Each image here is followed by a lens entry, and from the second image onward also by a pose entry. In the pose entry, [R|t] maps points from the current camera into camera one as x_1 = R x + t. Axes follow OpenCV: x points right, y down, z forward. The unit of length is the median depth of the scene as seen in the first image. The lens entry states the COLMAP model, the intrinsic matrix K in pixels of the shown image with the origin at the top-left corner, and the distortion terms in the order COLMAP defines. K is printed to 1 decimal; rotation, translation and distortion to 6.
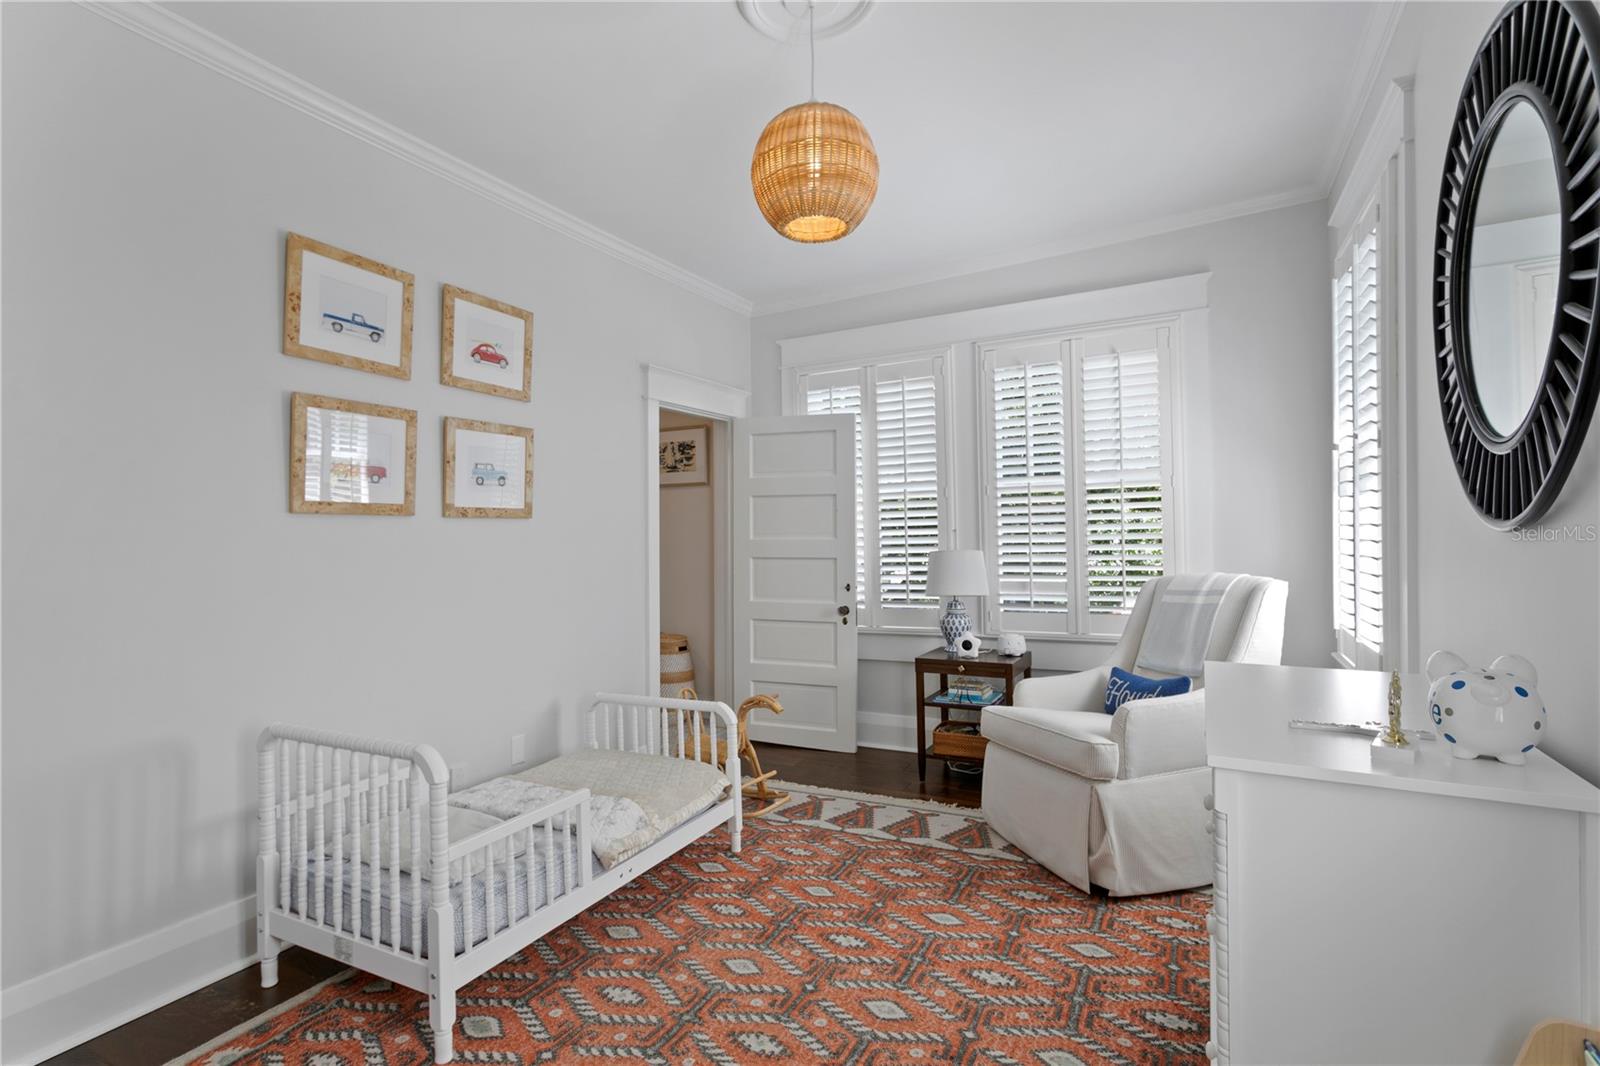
lens RADIAL K [[789.9, 0, 800.0], [0, 789.9, 533.0], [0, 0, 1]] dist [0.001891, 0.000317]
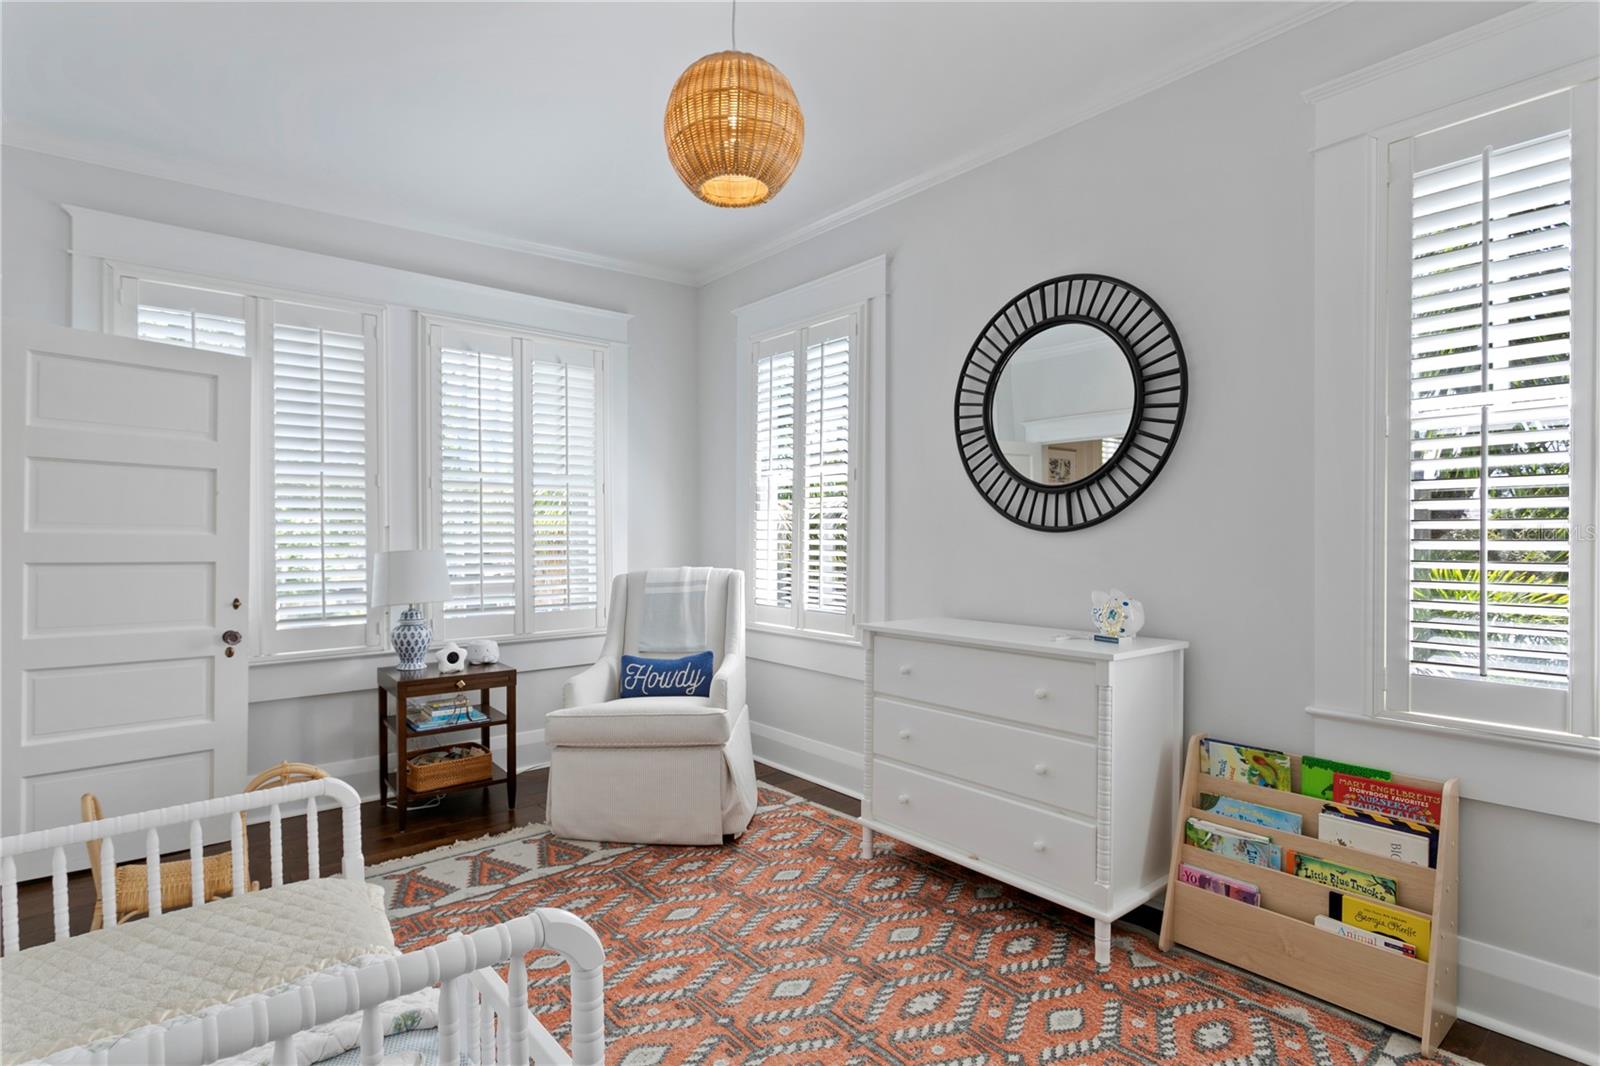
lens RADIAL K [[761.8, 0, 801.6], [0, 761.8, 537.1], [0, 0, 1]] dist [-0.001851, 0.000063]
pose [[0.387665, 0.017232, 0.921639, -0.448832], [-0.010294, 0.999844, -0.014364, 0.017497], [-0.921743, -0.003919, 0.387782, 0.337124]]
